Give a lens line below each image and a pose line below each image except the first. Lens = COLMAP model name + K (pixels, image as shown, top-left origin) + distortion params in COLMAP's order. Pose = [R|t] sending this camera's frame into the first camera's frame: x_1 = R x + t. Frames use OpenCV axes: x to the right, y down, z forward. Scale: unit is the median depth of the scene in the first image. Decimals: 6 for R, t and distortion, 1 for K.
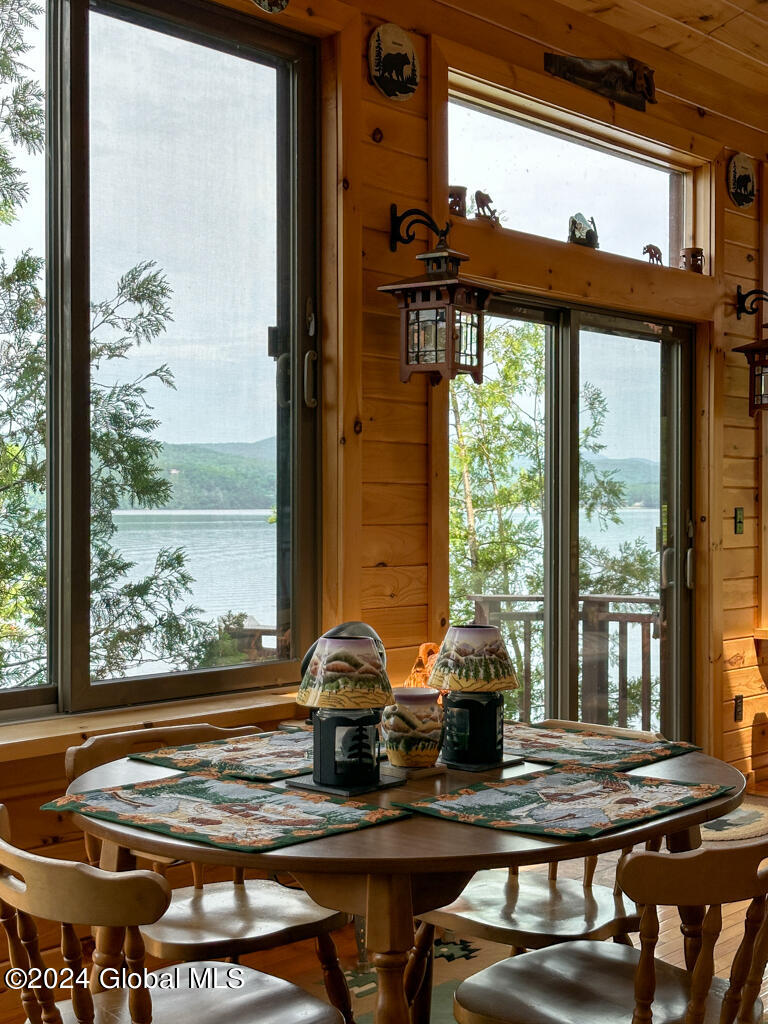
lens RADIAL K [[1456.6, 0, 411.4], [0, 1456.6, 509.6], [0, 0, 1]] dist [0.068589, 0.000000]
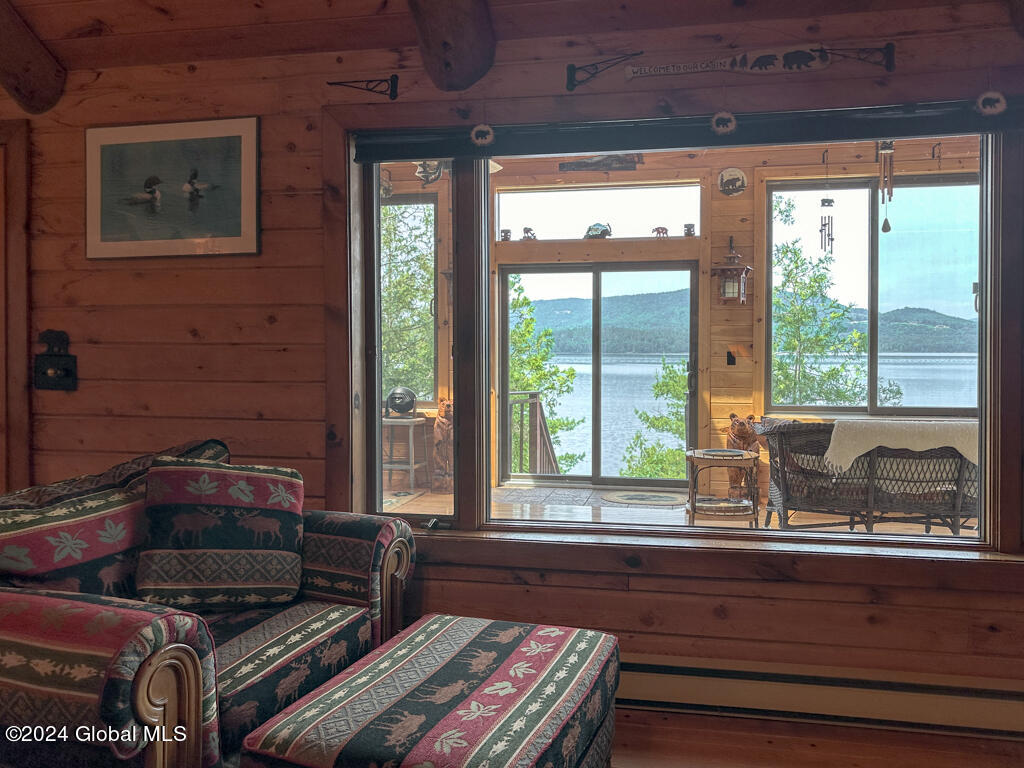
lens RADIAL K [[739.1, 0, 561.8], [0, 739.1, 359.3], [0, 0, 1]] dist [-0.000224, -0.012899]
pose [[0.509591, 0.003090, -0.860411, 0.992960], [-0.006245, 0.999980, -0.000108, 0.010926], [0.860394, 0.005428, 0.509600, 0.327595]]
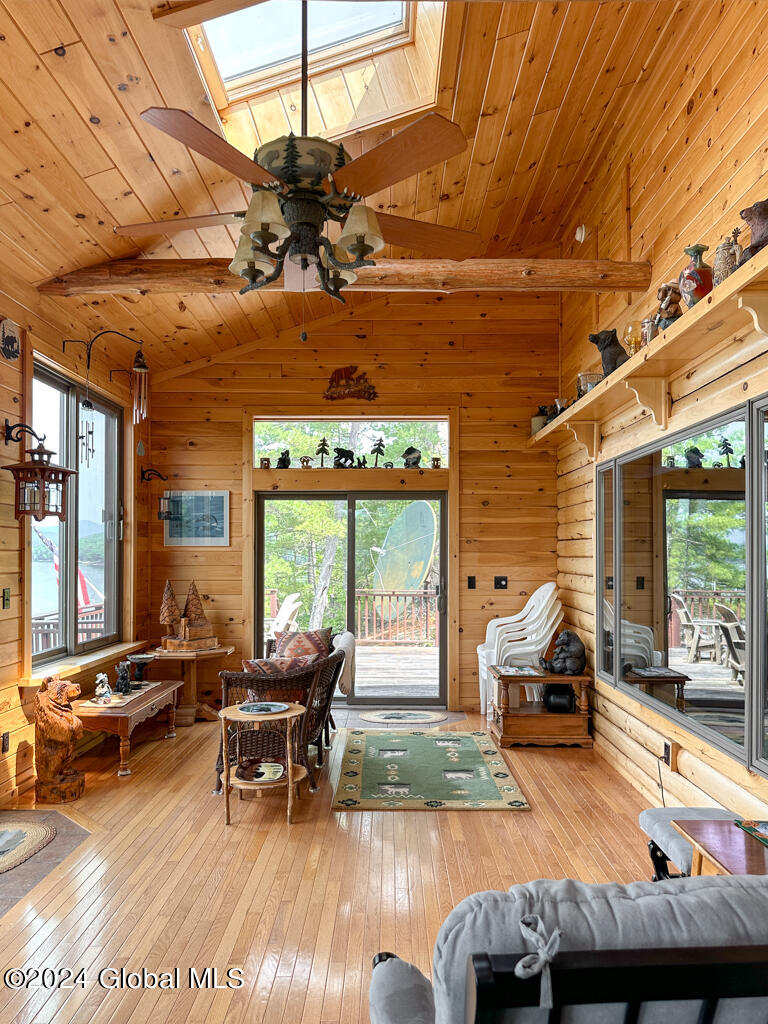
lens RADIAL K [[739.1, 0, 383.8], [0, 739.1, 550.2], [0, 0, 1]] dist [-0.000224, -0.012899]
pose [[0.764875, 0.005884, 0.644152, 0.059848], [0.002616, 0.999922, -0.012240, -0.028110], [-0.644174, 0.011048, 0.764799, 0.292172]]
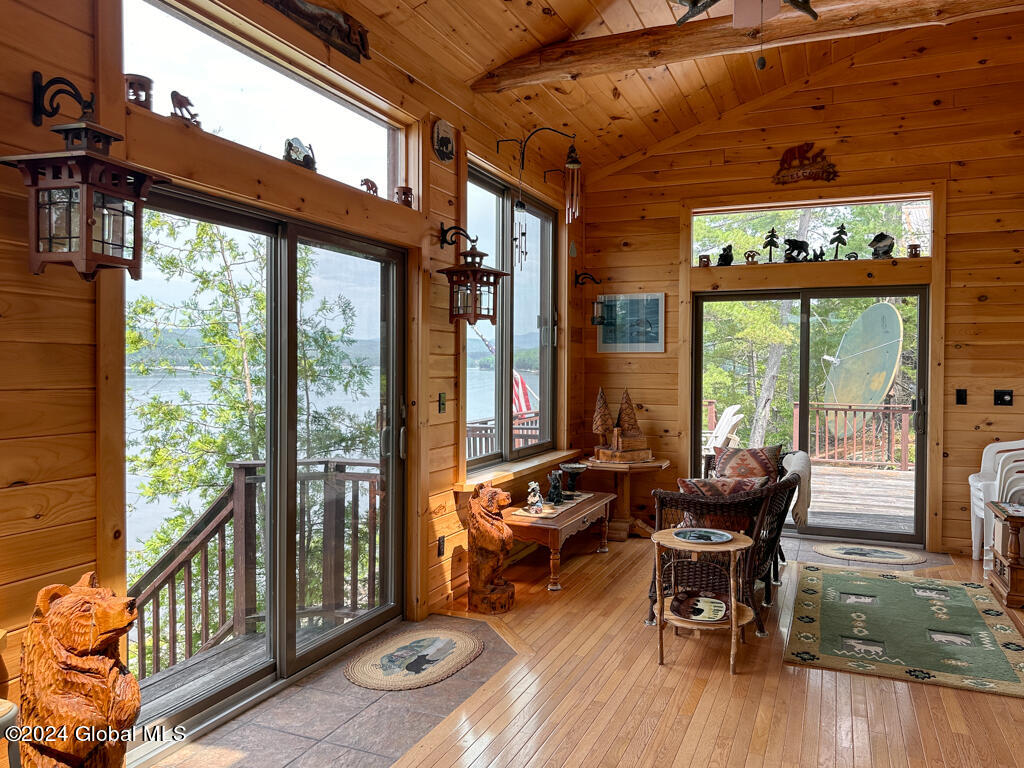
lens RADIAL K [[739.1, 0, 535.1], [0, 739.1, 375.6], [0, 0, 1]] dist [-0.000224, -0.012899]
pose [[0.949483, 0.001155, 0.313816, 0.100958], [-0.004052, 0.999955, 0.008580, -0.023859], [-0.313792, -0.009418, 0.949445, 0.366714]]
